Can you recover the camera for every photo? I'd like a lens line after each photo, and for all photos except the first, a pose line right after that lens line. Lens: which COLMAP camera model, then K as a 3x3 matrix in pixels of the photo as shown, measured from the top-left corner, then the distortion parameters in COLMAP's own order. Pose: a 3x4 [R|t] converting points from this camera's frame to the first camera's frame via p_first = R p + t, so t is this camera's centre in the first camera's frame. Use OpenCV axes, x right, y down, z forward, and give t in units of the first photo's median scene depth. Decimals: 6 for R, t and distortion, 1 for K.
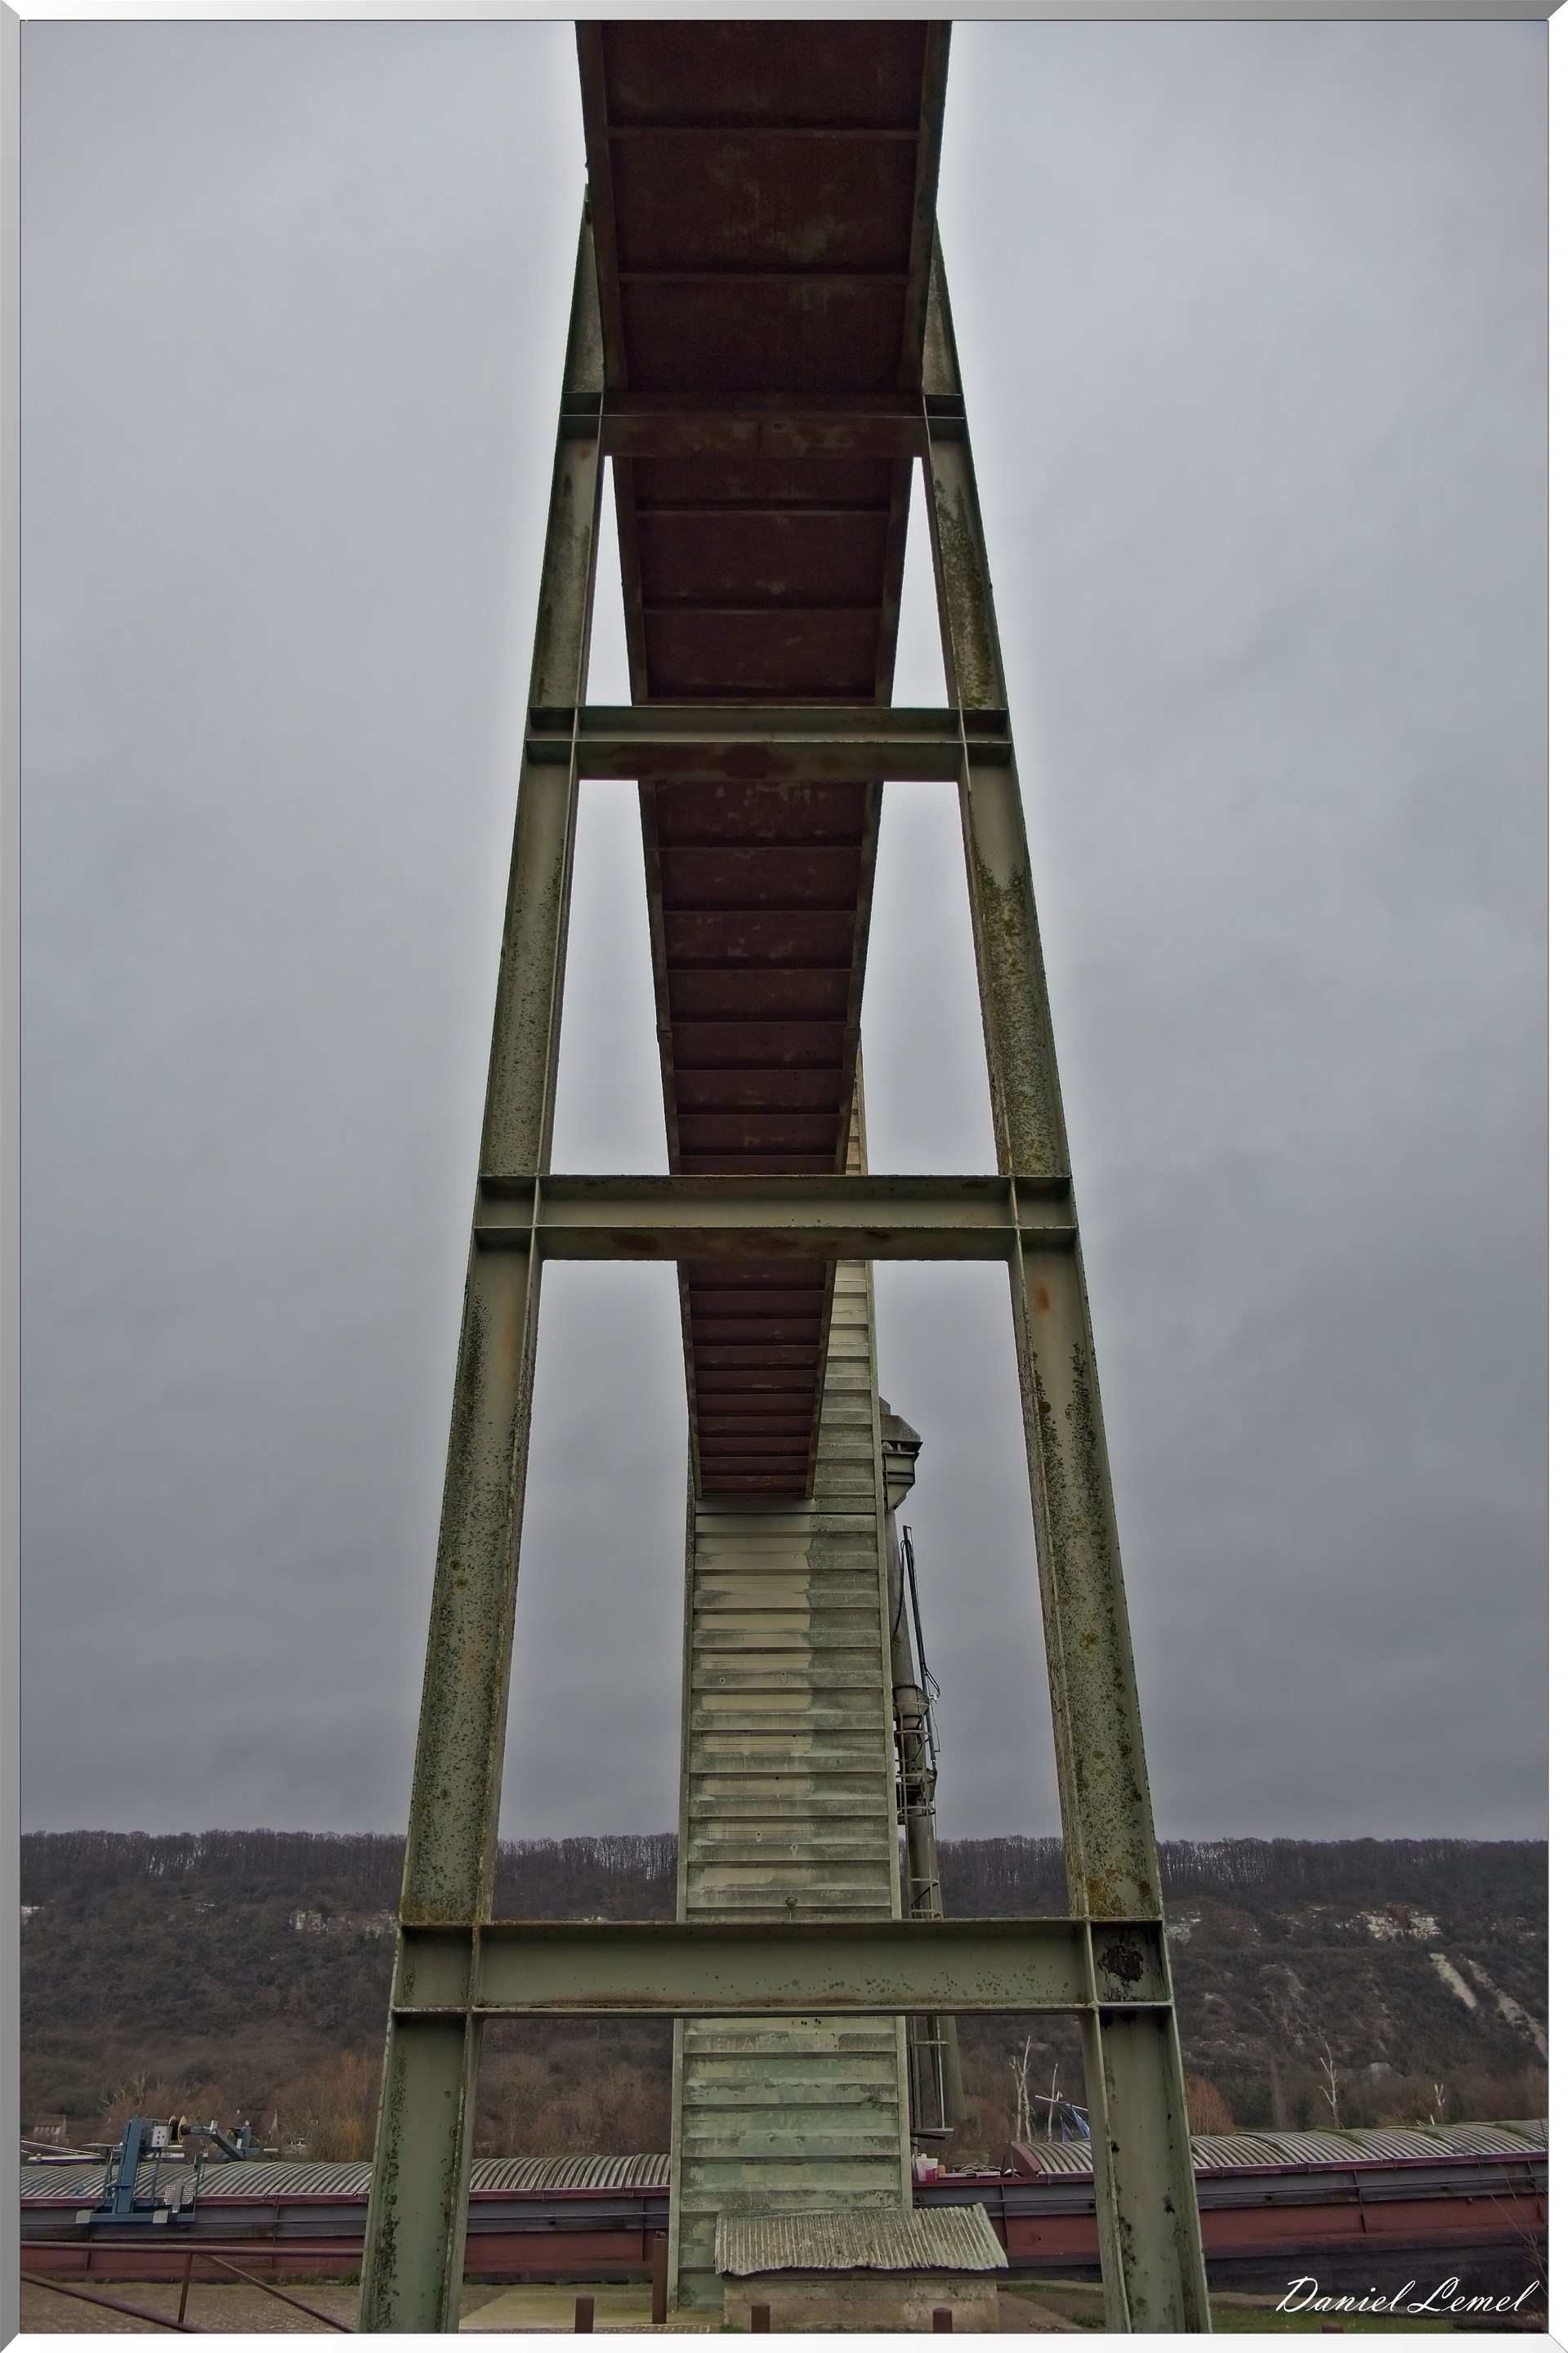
lens RADIAL K [[1600.2, 0, 784.0], [0, 1600.2, 1176.5], [0, 0, 1]] dist [-0.018371, 0.000135]
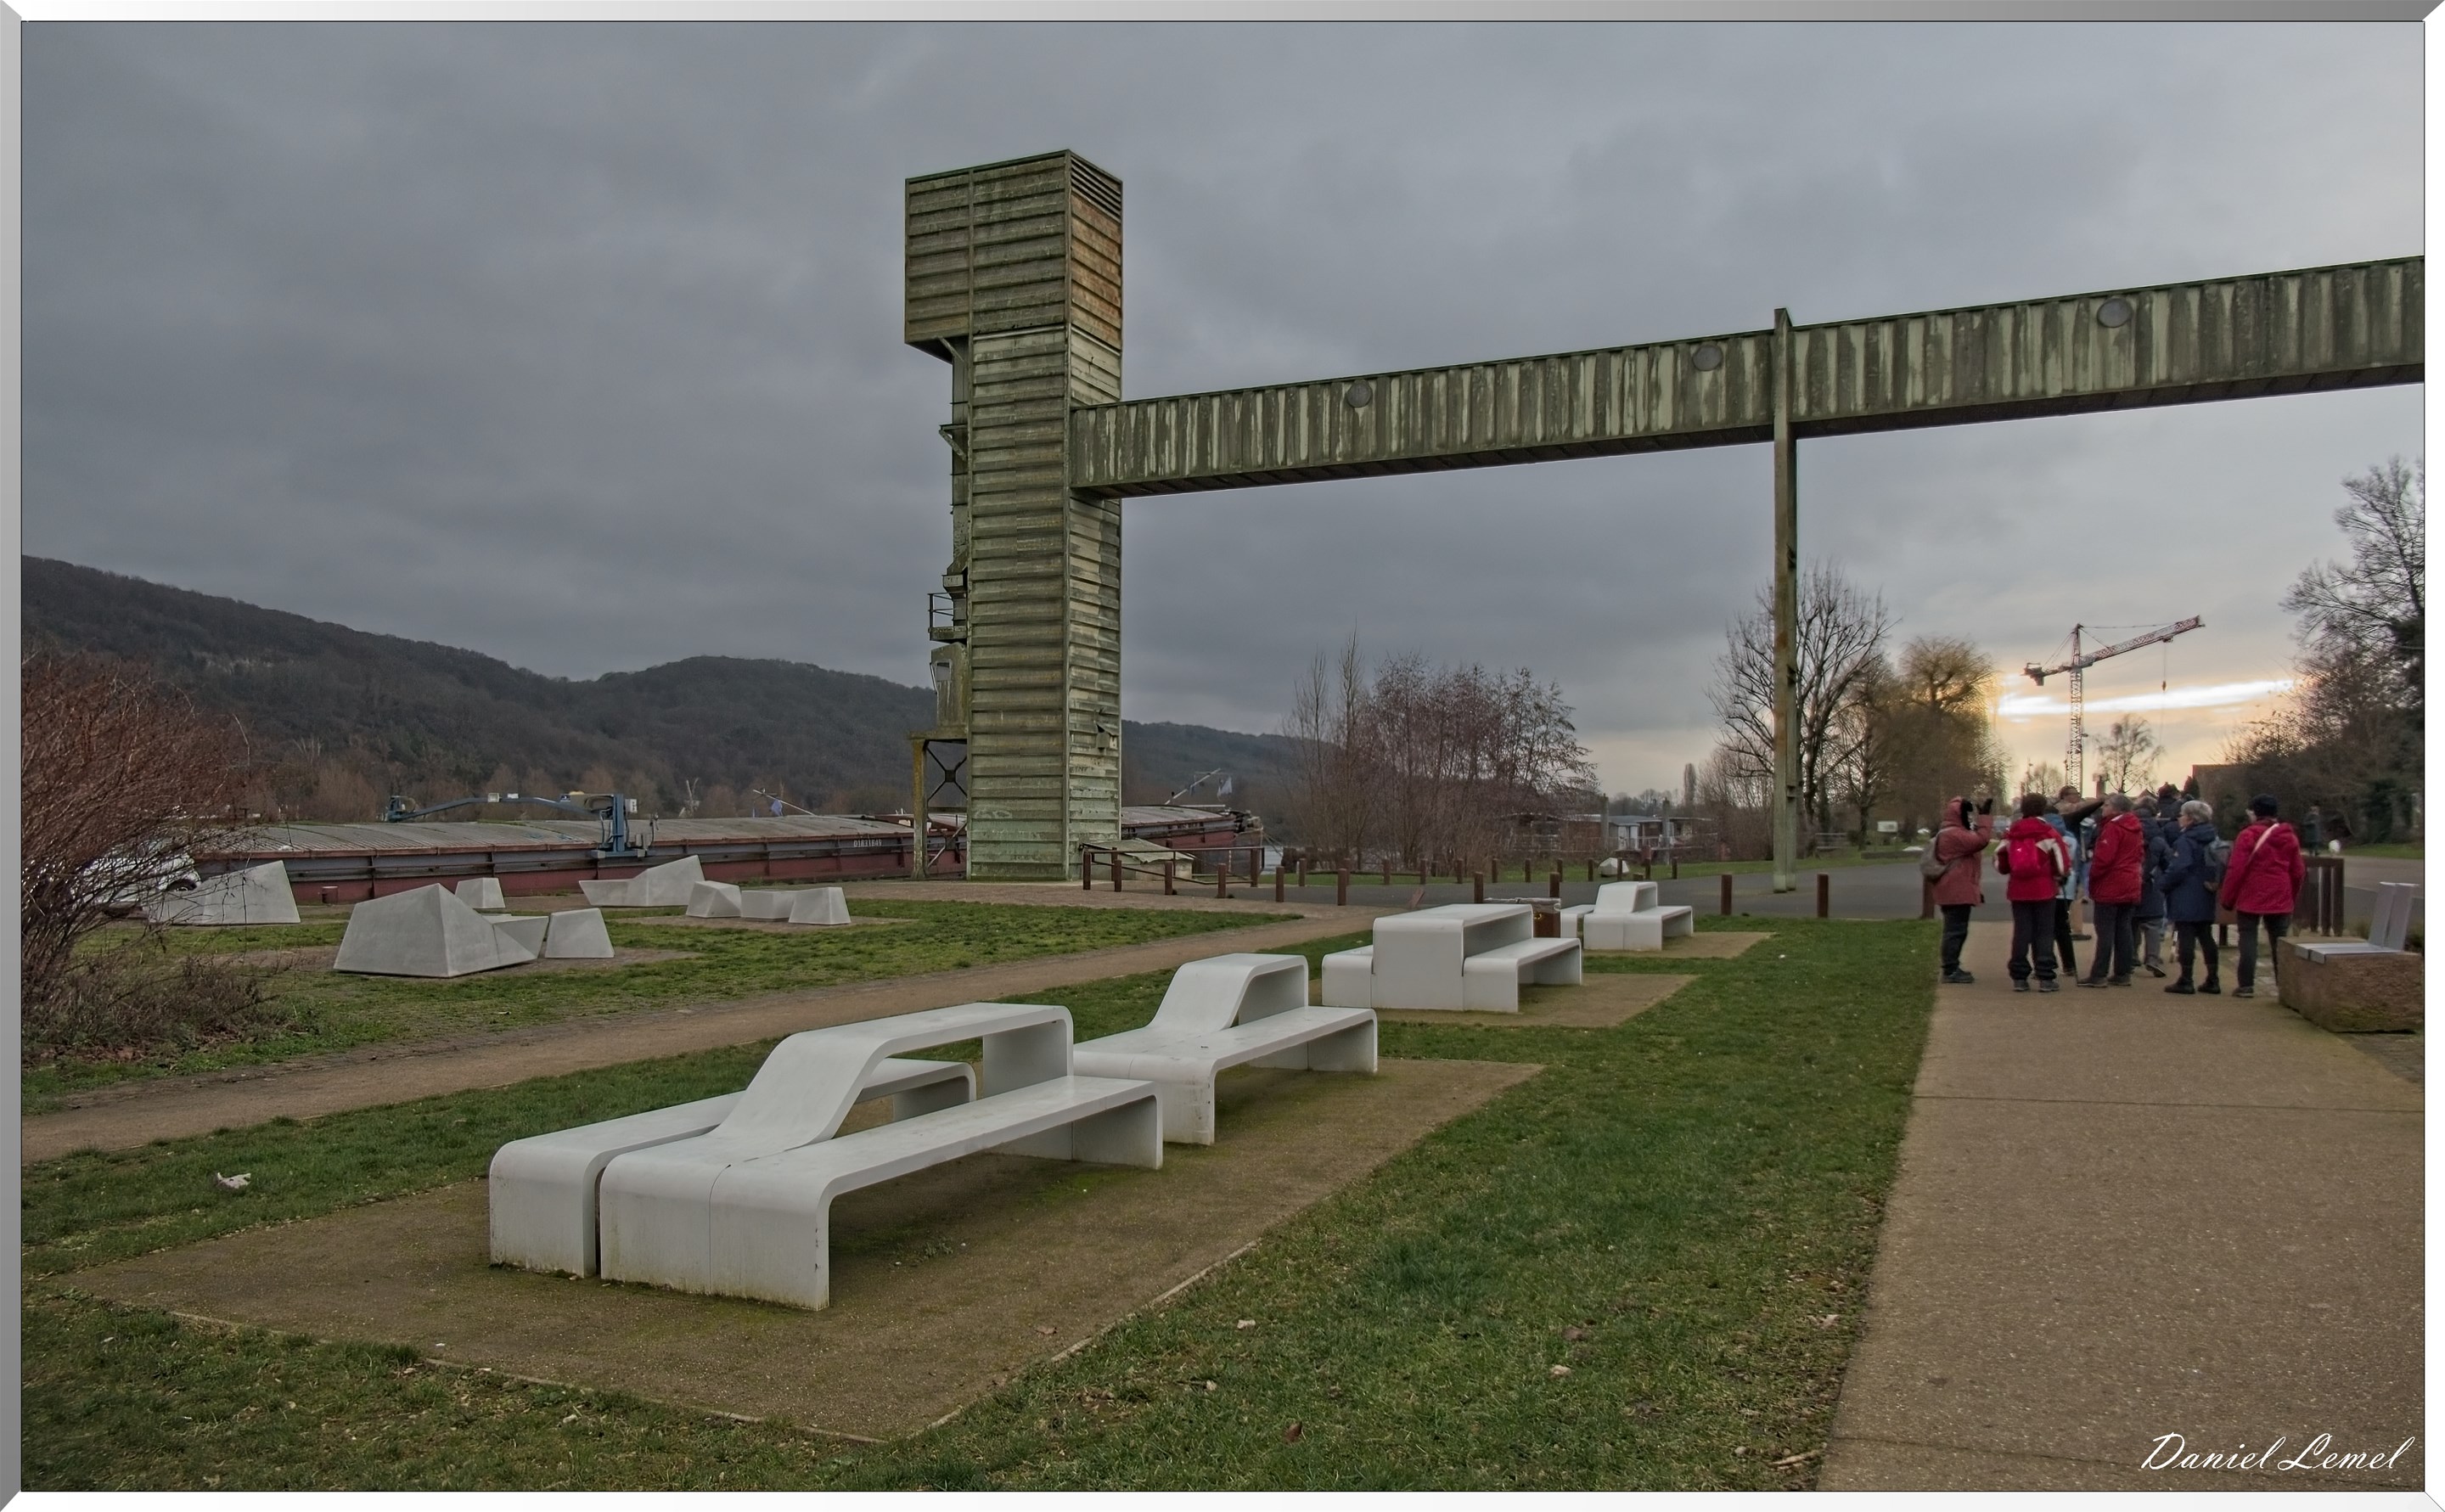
lens RADIAL K [[1692.5, 0, 1219.4], [0, 1692.5, 805.9], [0, 0, 1]] dist [-0.000830, -0.000154]
pose [[0.423379, 0.027785, 0.905527, -1.751481], [-0.488445, 0.848814, 0.202327, 0.049849], [-0.763002, -0.527961, 0.372941, 0.023994]]
